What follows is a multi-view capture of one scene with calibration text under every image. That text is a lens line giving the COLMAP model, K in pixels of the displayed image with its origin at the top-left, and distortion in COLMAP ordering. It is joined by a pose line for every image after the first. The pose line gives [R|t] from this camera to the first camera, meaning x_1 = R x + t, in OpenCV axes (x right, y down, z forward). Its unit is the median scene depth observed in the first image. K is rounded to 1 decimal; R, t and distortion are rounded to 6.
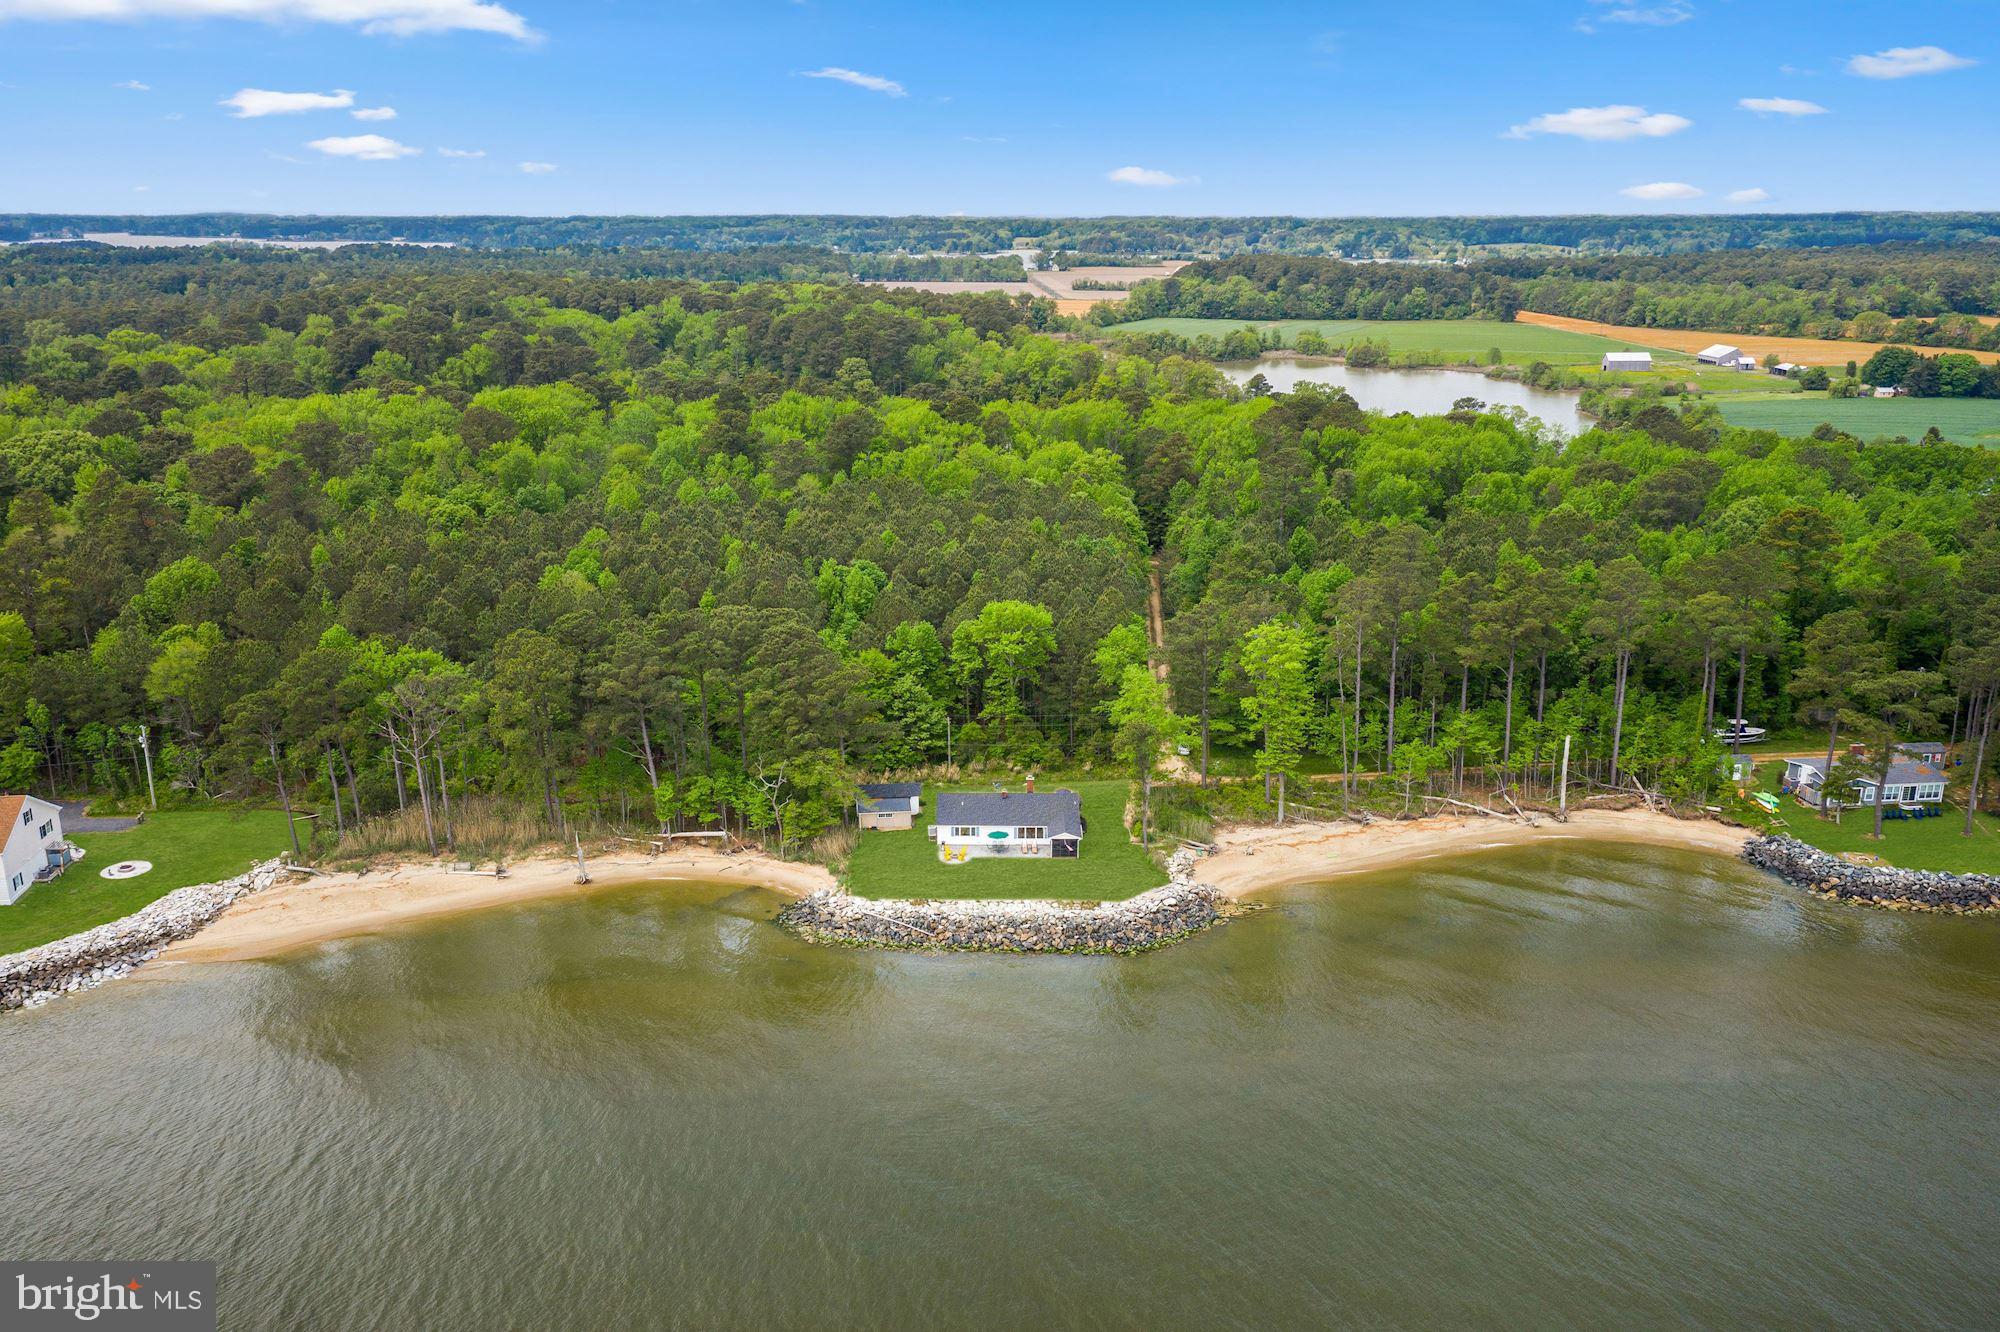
lens RADIAL K [[1647.3, 0, 1012.1], [0, 1647.3, 672.8], [0, 0, 1]] dist [0.015233, 0.028374]
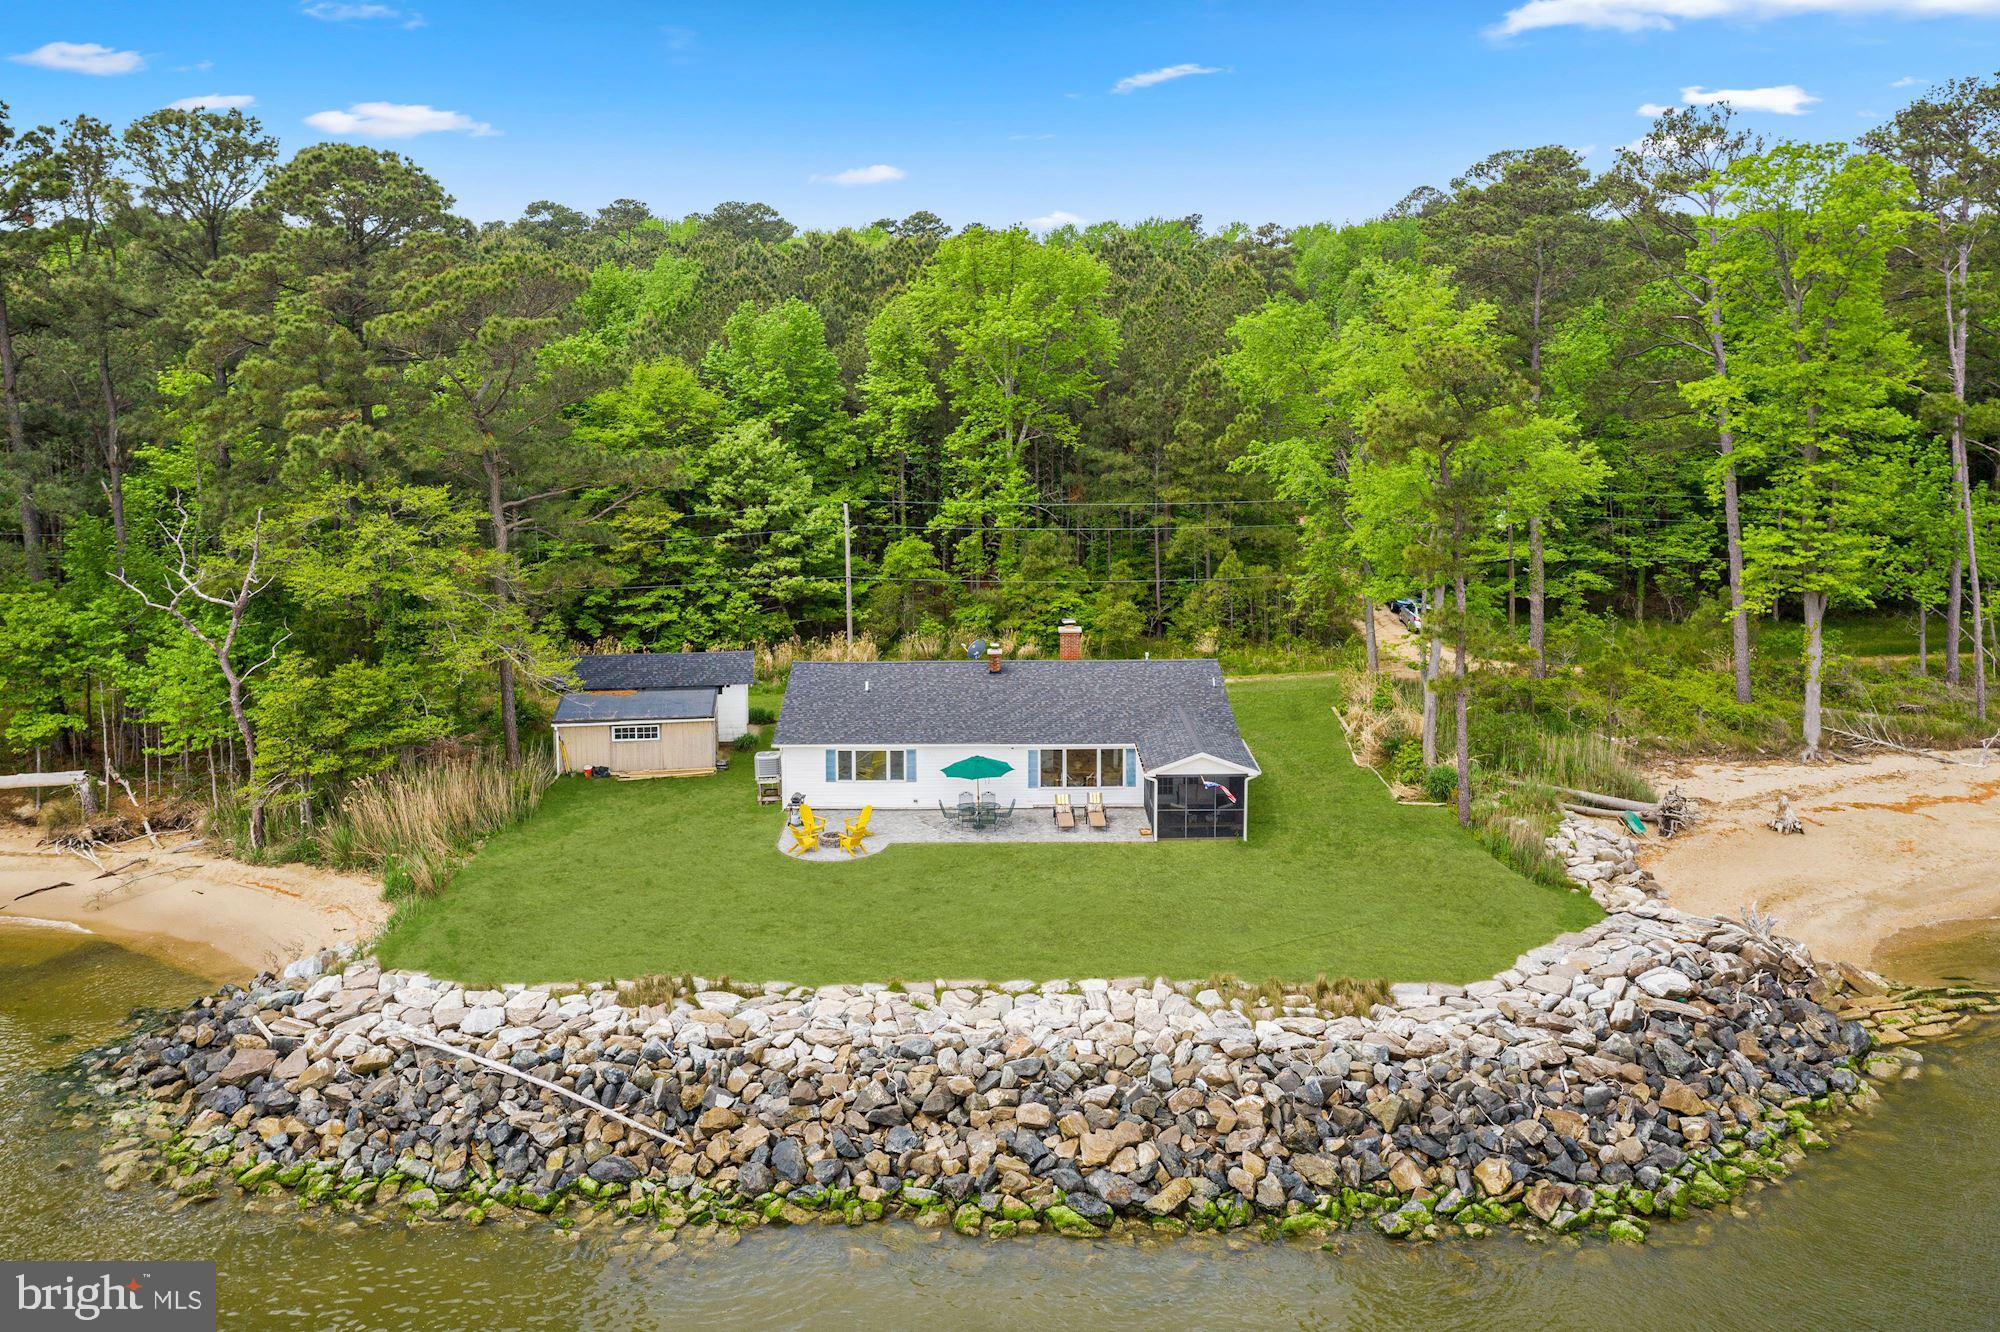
lens RADIAL K [[1647.3, 0, 1022.1], [0, 1647.3, 587.9], [0, 0, 1]] dist [0.015233, 0.028374]
pose [[0.999827, -0.004675, 0.017980, -0.005502], [0.006716, 0.993323, -0.115167, 0.100040], [-0.017321, 0.115268, 0.993183, 0.692611]]
